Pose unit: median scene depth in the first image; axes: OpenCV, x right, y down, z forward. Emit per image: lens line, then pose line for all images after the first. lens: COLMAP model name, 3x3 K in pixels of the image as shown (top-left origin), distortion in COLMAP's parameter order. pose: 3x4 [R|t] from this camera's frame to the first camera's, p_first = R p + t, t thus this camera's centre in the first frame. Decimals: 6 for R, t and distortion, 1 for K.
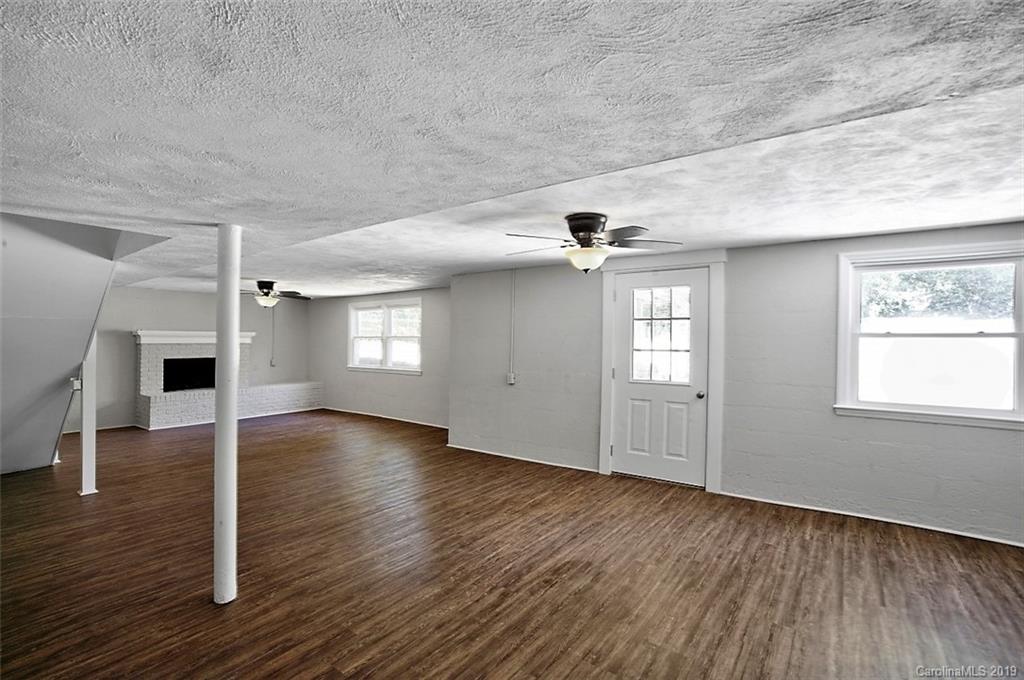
lens RADIAL K [[475.3, 0, 522.6], [0, 475.3, 352.2], [0, 0, 1]] dist [-0.051612, 0.015098]
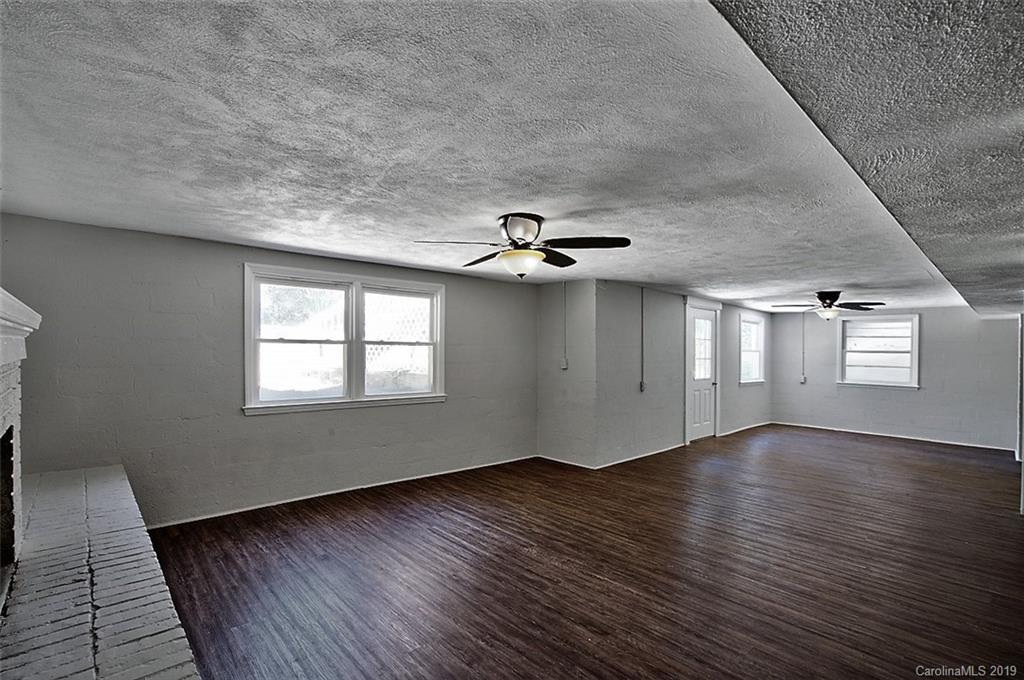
lens RADIAL K [[475.3, 0, 522.6], [0, 475.3, 352.2], [0, 0, 1]] dist [-0.051612, 0.015098]
pose [[0.211511, -0.003948, 0.977368, -0.785647], [0.011509, 0.999933, 0.001549, -0.018353], [-0.977308, 0.010921, 0.211542, 0.700055]]
